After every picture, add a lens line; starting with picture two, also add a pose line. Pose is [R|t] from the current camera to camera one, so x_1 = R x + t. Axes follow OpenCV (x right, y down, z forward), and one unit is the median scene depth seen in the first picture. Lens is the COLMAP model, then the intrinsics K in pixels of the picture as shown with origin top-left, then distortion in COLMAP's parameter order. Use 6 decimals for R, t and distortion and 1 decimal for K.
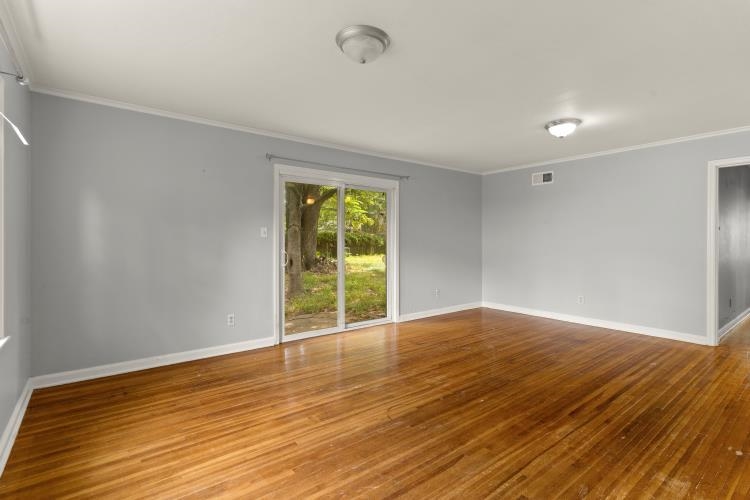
lens RADIAL K [[359.5, 0, 382.7], [0, 359.5, 238.3], [0, 0, 1]] dist [0.007619, -0.001741]
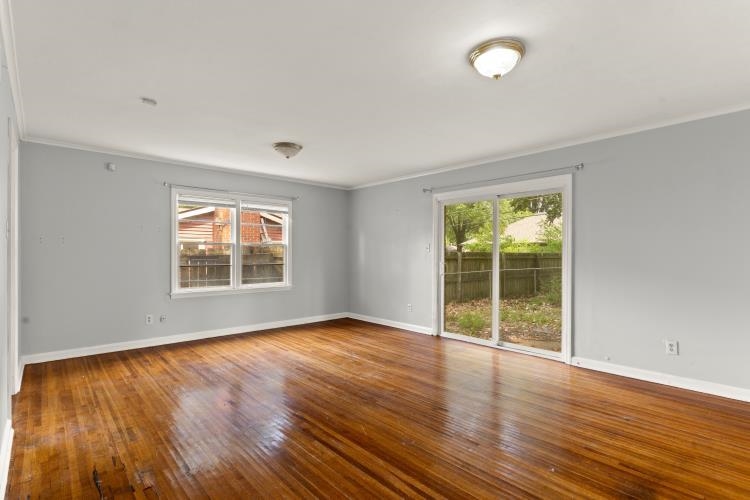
lens RADIAL K [[363.6, 0, 373.8], [0, 363.6, 254.9], [0, 0, 1]] dist [0.006352, -0.002603]
pose [[0.067081, 0.001784, -0.997746, 1.374736], [0.006106, 0.999979, 0.002199, 0.007052], [0.997729, -0.006240, 0.067069, 0.982212]]
